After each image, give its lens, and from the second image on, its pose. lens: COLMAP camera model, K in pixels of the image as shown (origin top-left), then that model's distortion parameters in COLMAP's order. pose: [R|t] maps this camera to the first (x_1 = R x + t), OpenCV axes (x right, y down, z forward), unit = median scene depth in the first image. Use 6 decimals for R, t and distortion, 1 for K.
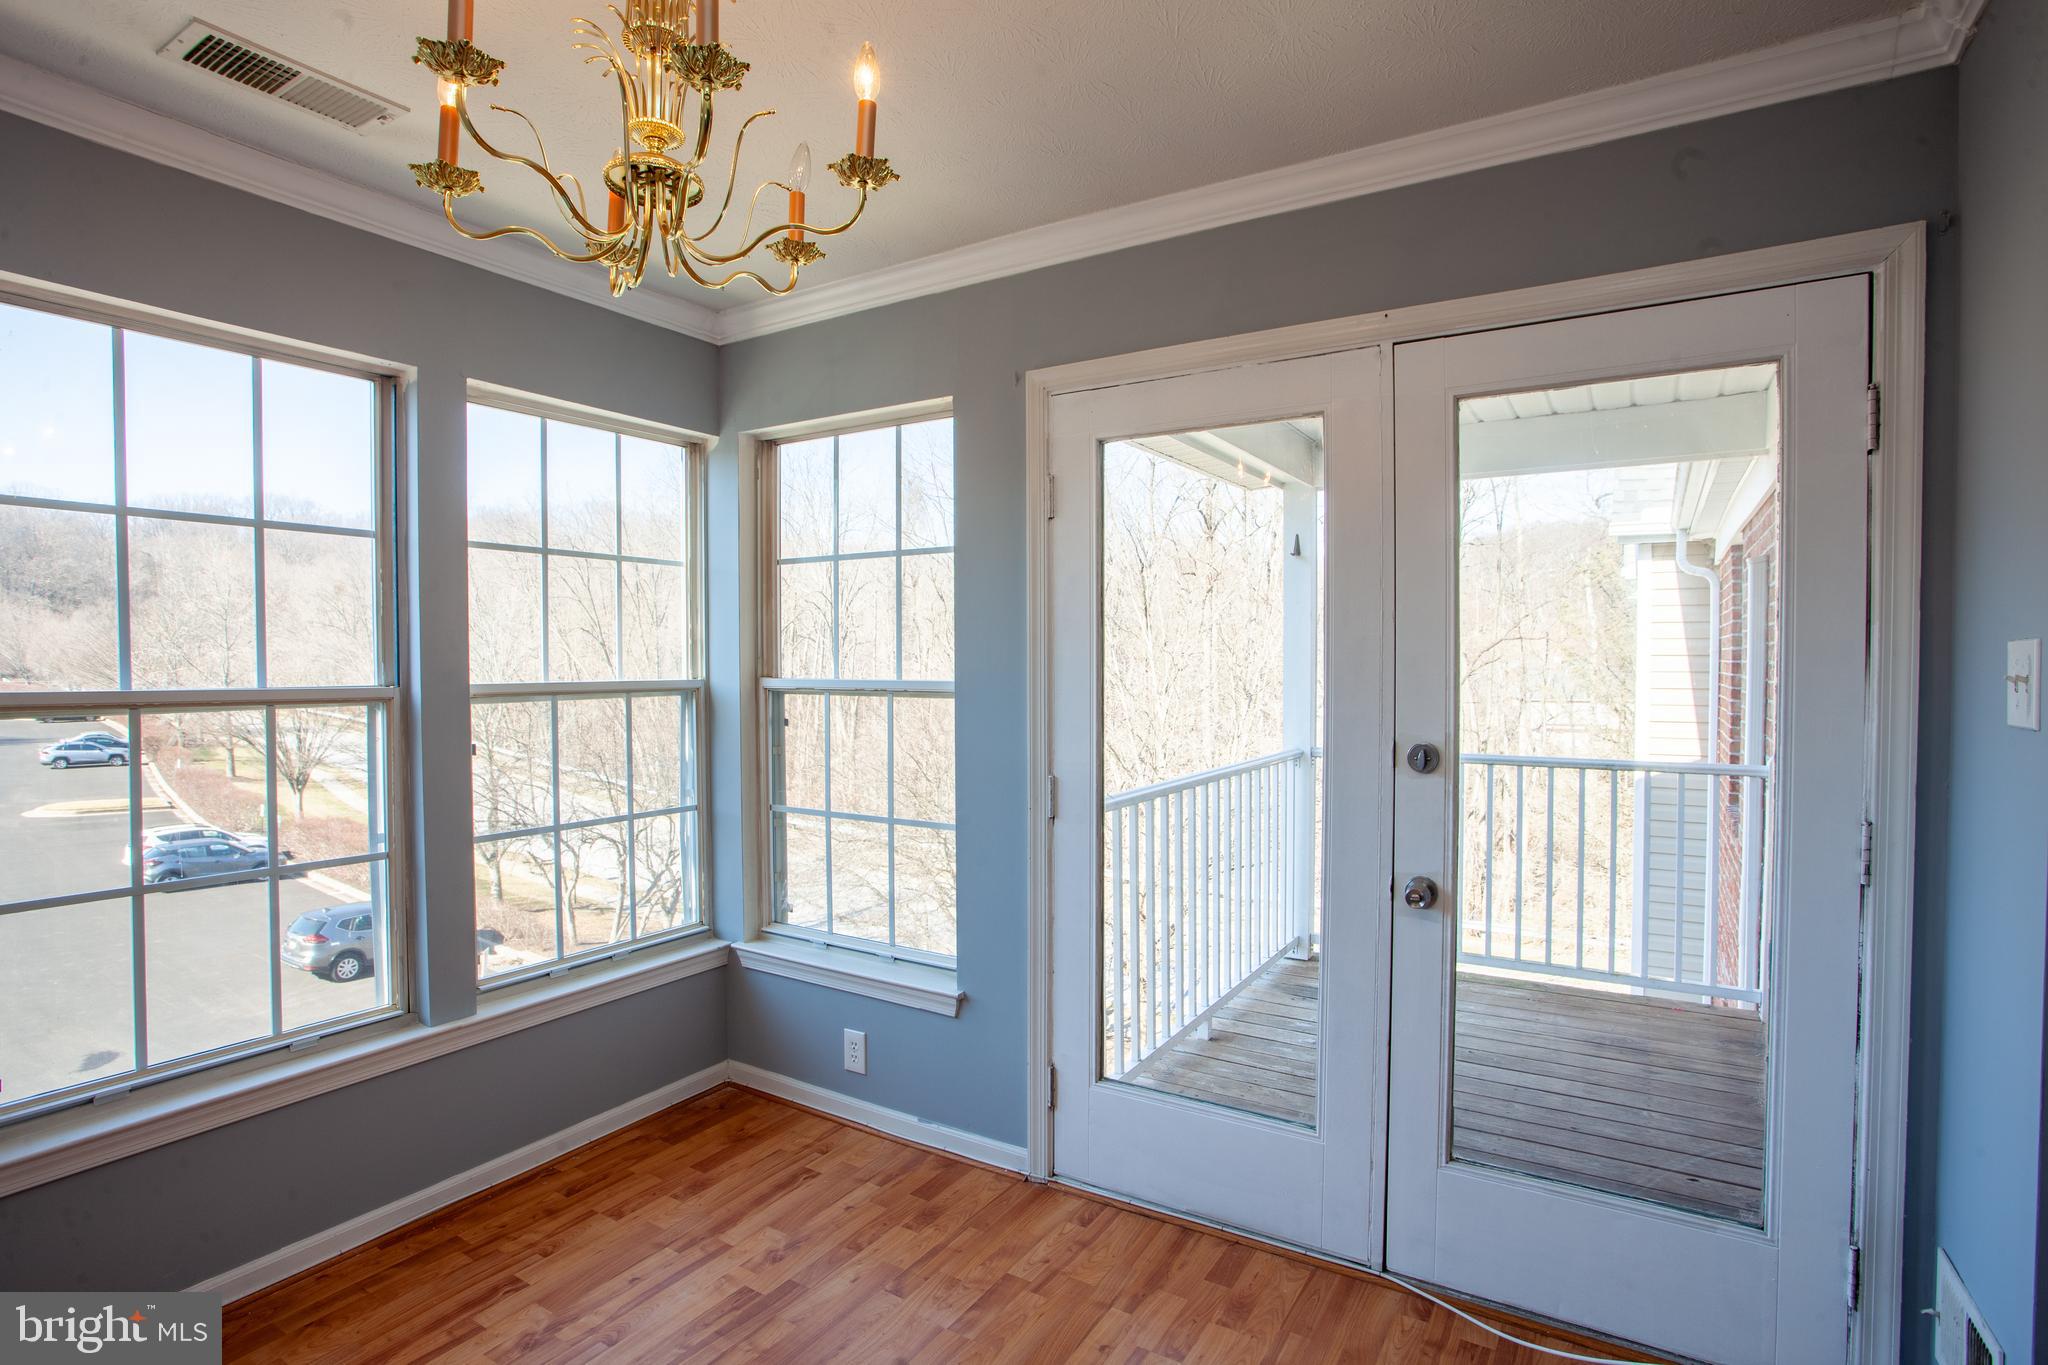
lens RADIAL K [[995.0, 0, 1026.9], [0, 995.0, 683.0], [0, 0, 1]] dist [-0.061004, 0.021239]
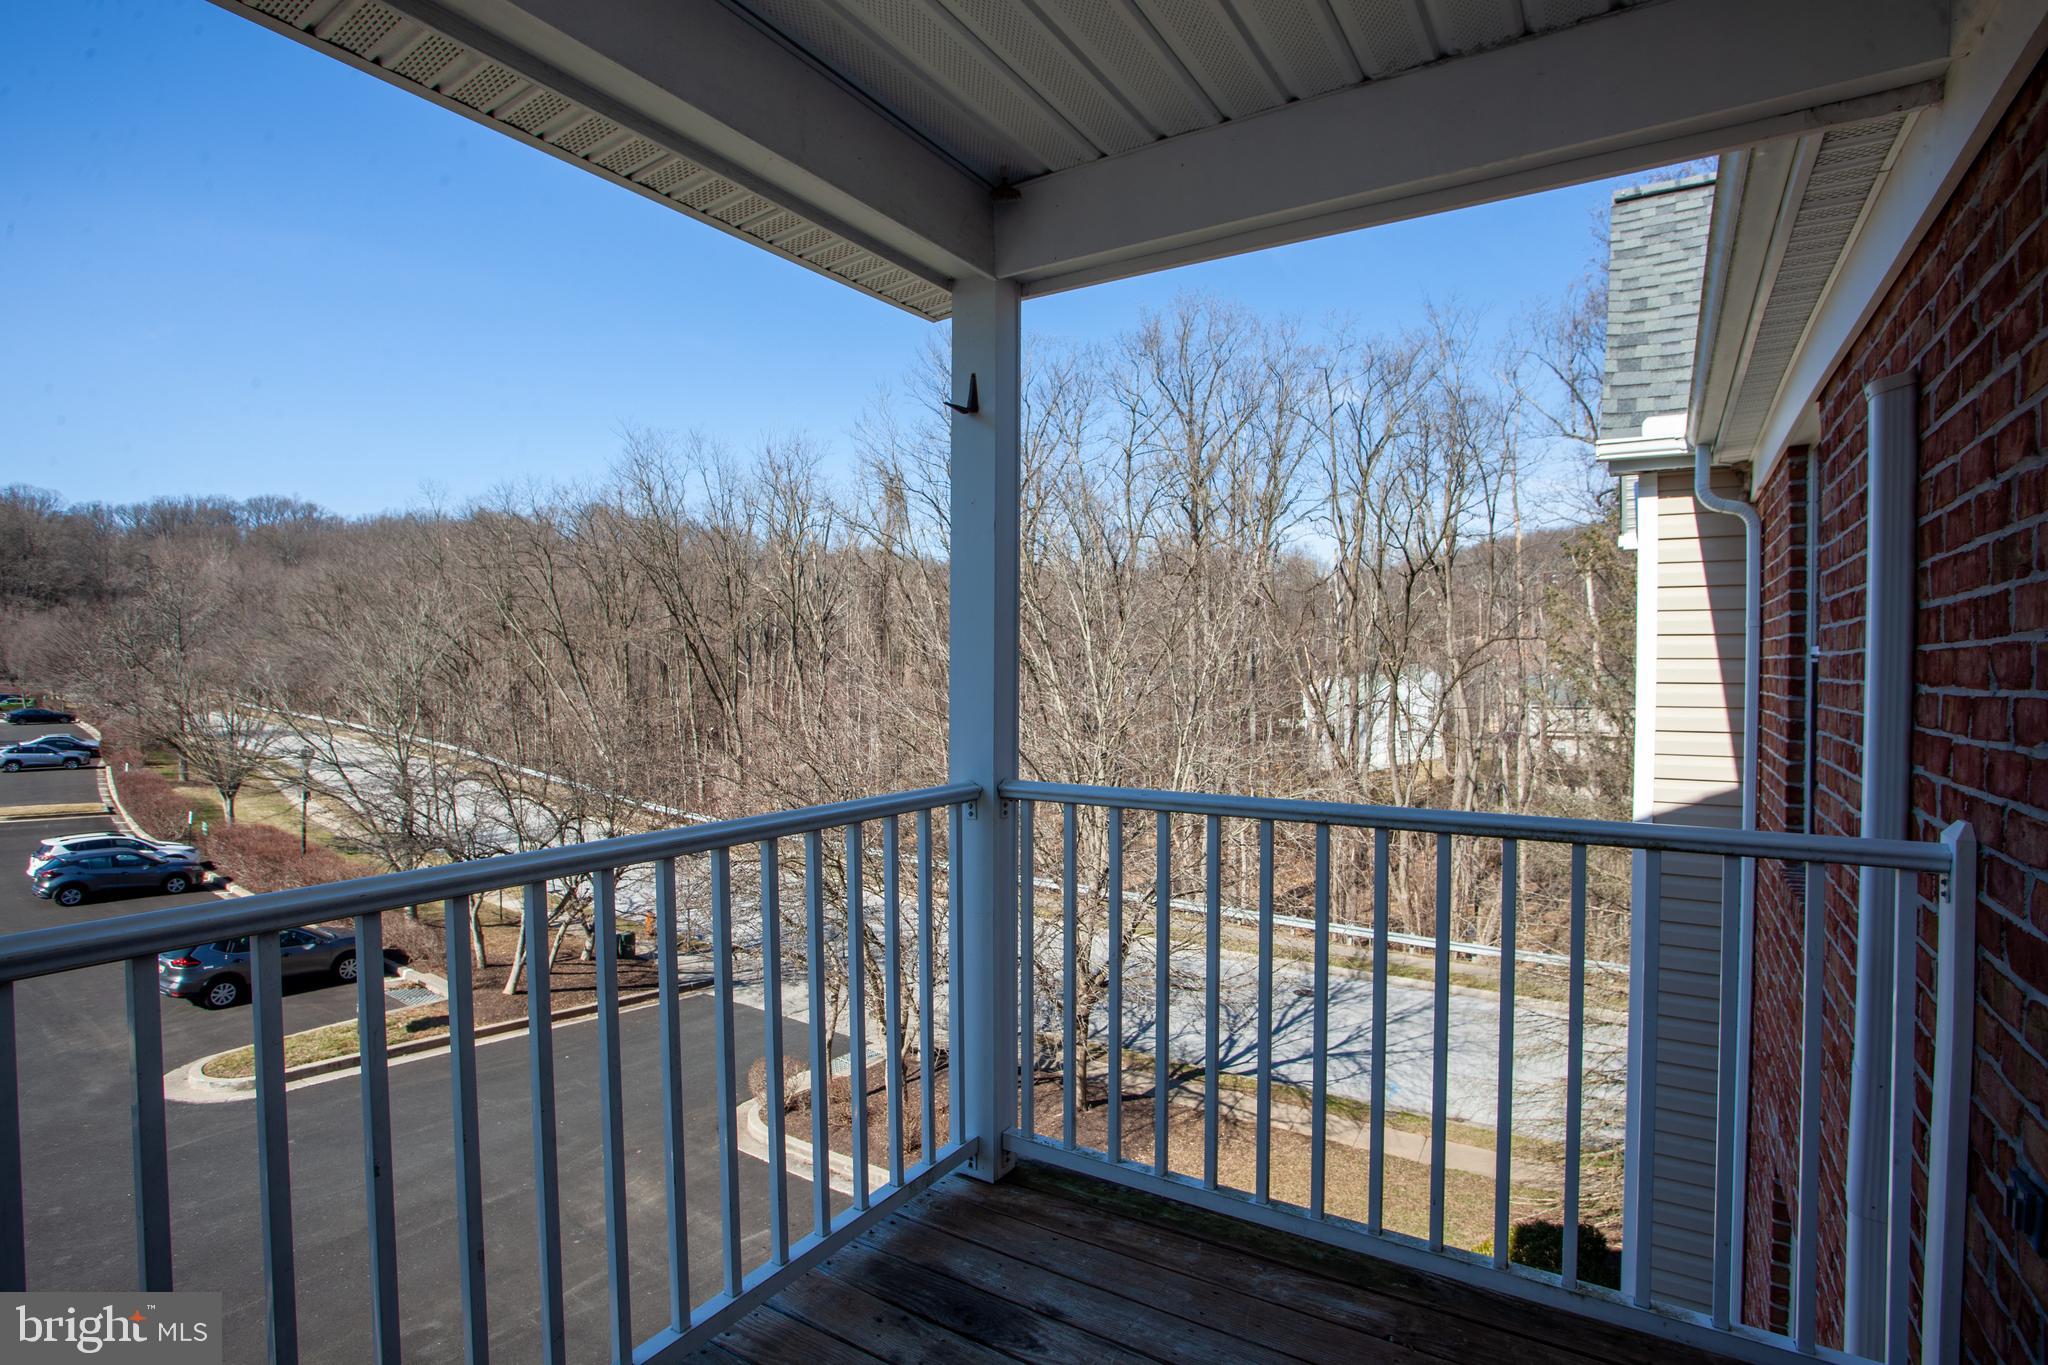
lens RADIAL K [[995.0, 0, 1023.4], [0, 995.0, 684.0], [0, 0, 1]] dist [-0.061004, 0.021239]
pose [[0.999976, 0.002726, -0.006414, 0.563318], [-0.002753, 0.999988, -0.004056, 0.029488], [0.006403, 0.004074, 0.999971, 0.883690]]
